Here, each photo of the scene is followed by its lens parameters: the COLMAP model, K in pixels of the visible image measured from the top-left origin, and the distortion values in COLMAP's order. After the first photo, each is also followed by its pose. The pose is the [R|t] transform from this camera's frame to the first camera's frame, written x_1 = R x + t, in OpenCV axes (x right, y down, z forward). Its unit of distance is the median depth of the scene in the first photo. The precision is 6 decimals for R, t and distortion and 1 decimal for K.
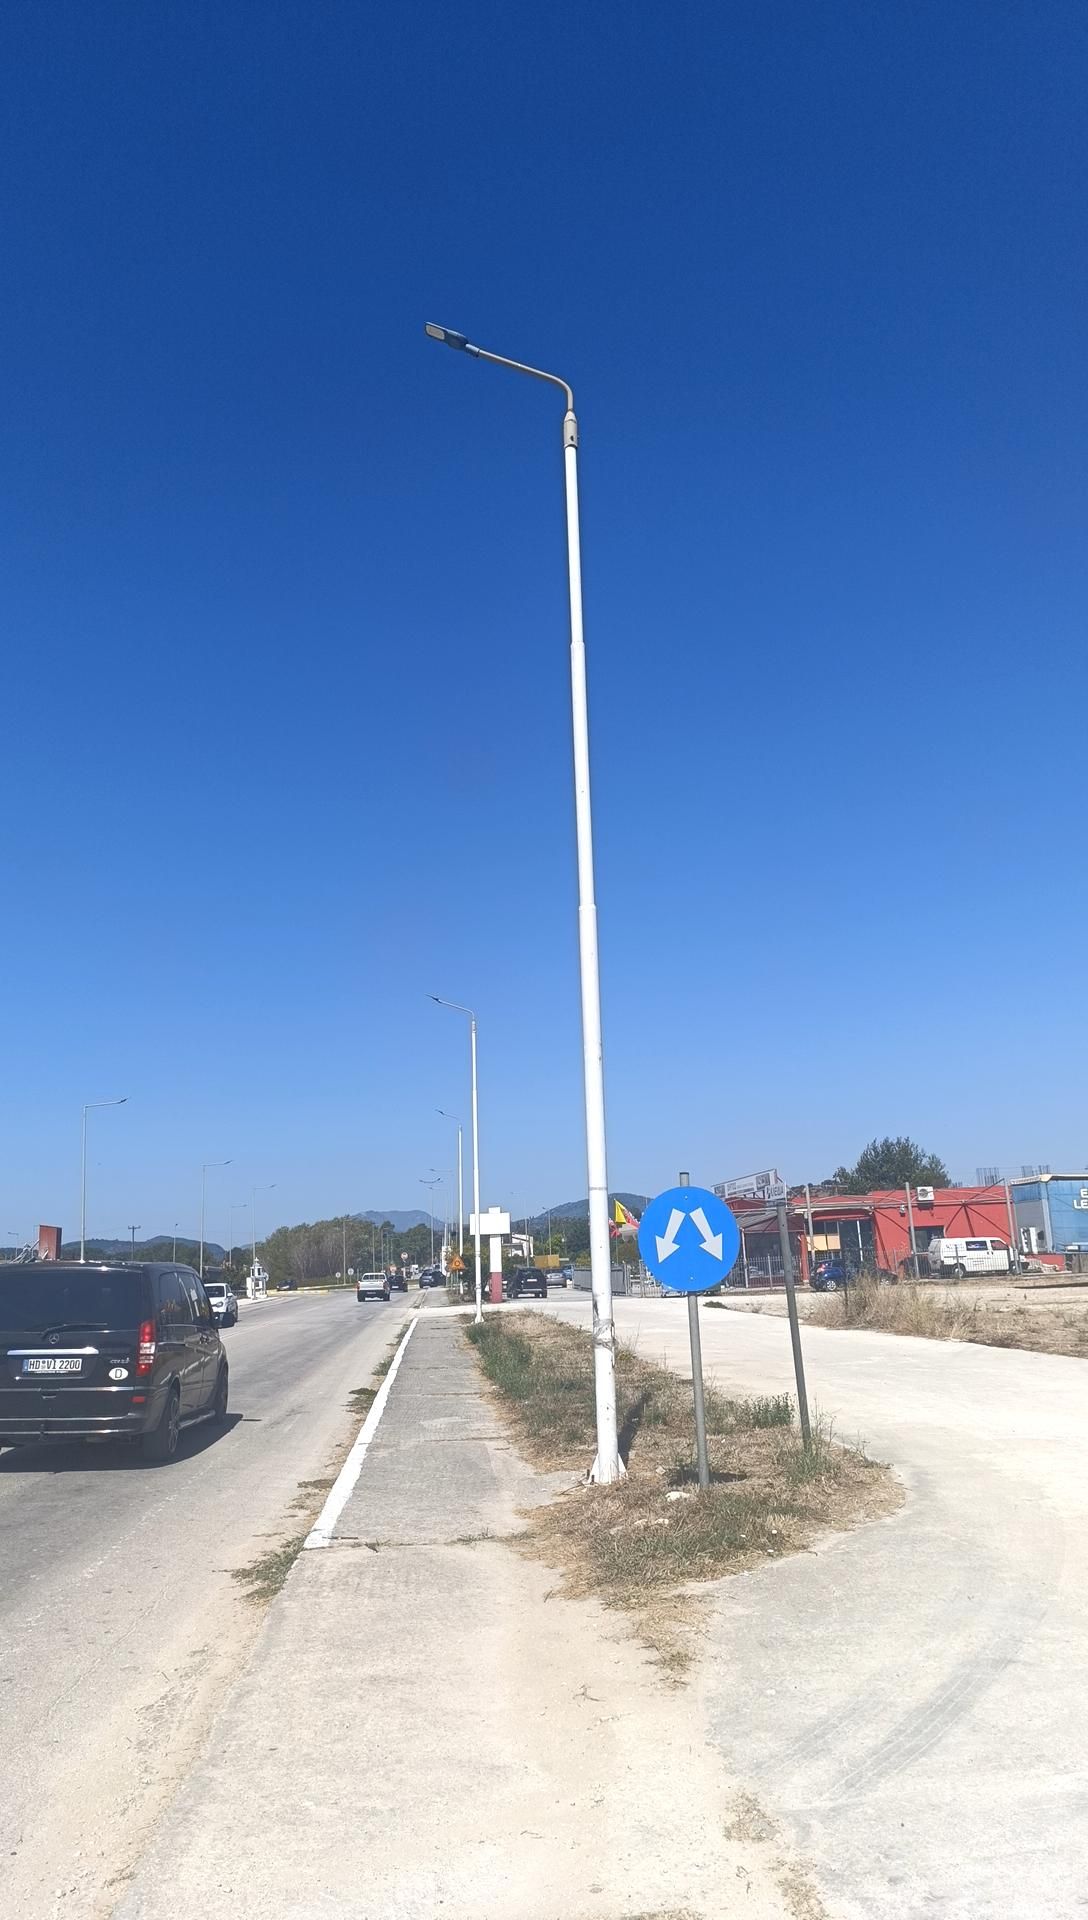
lens RADIAL K [[1450.6, 0, 544.0], [0, 1450.6, 960.0], [0, 0, 1]] dist [0.032850, 0.000220]
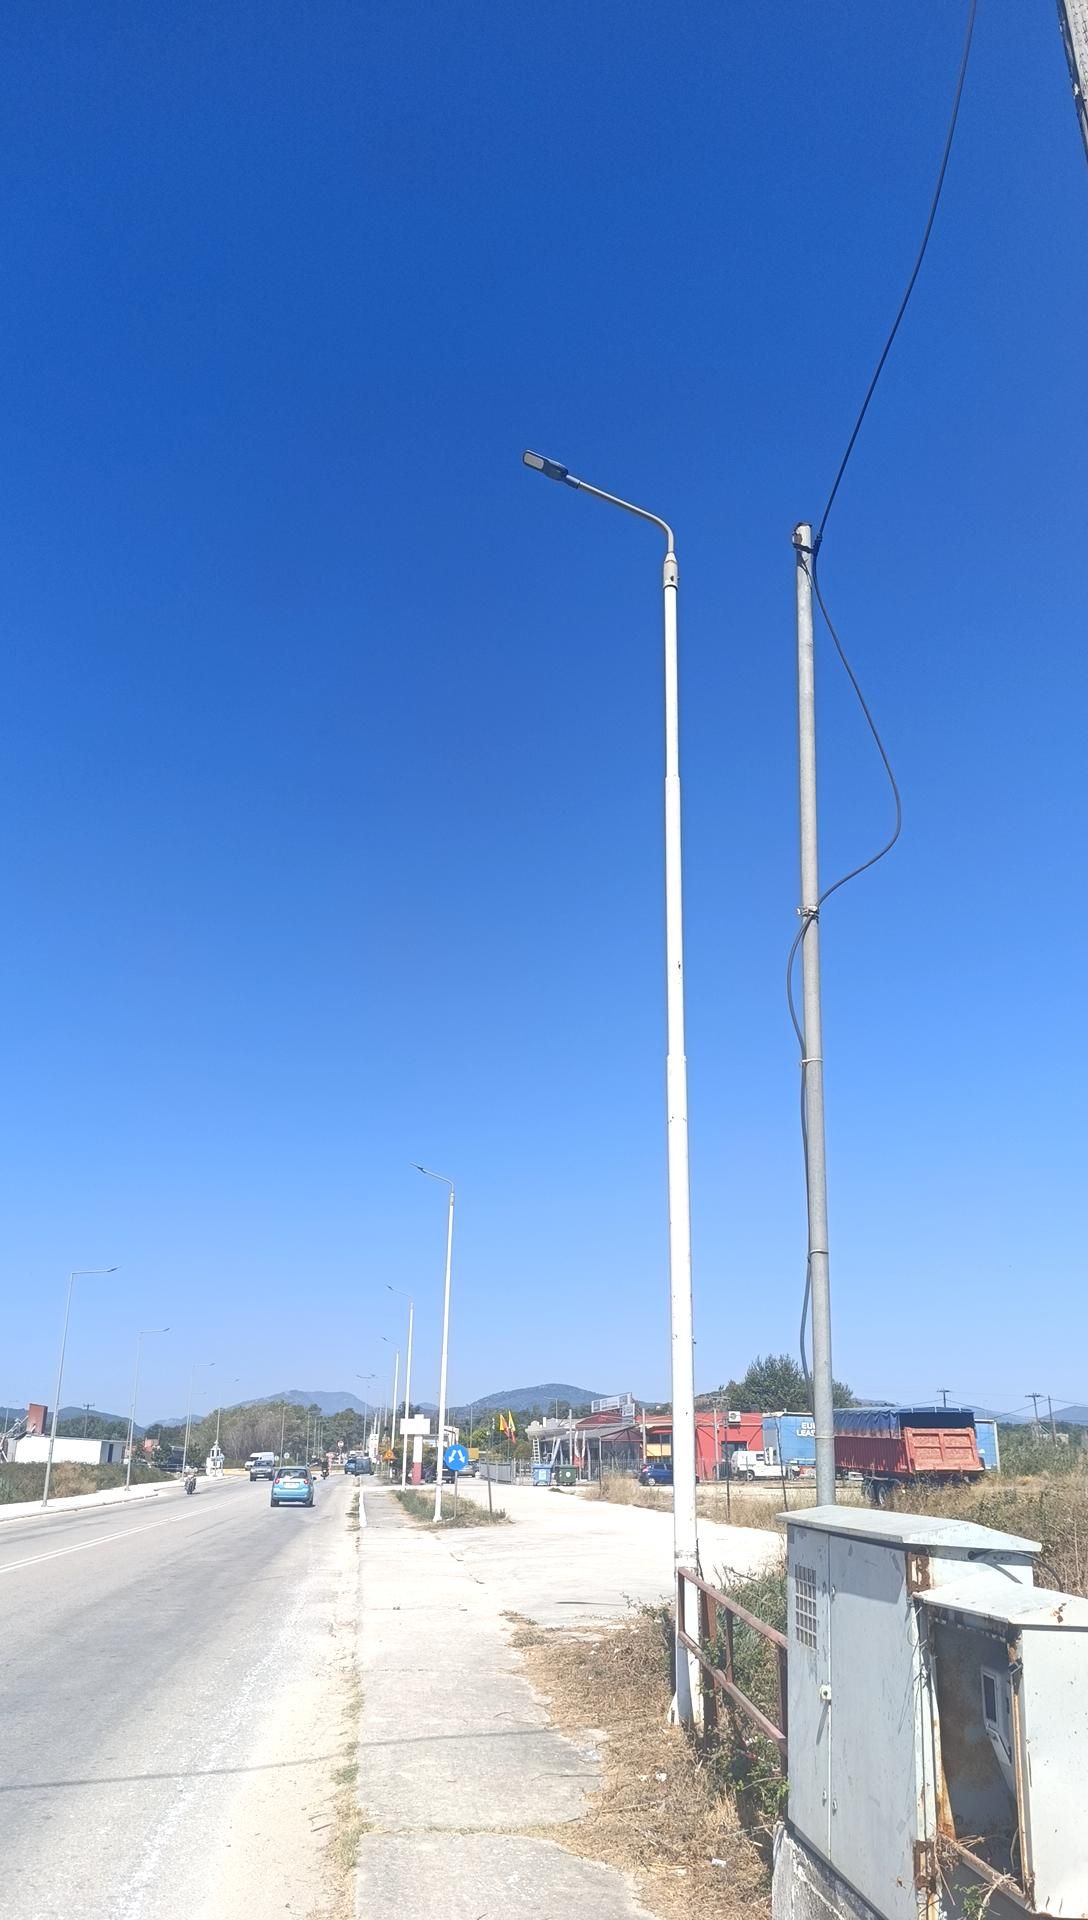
lens RADIAL K [[1418.1, 0, 577.6], [0, 1418.1, 966.3], [0, 0, 1]] dist [-0.003508, -0.000322]
pose [[0.996641, 0.061902, 0.053622, 0.016691], [-0.054580, 0.990189, -0.128634, -0.083830], [-0.061059, 0.125275, 0.990241, -0.387036]]
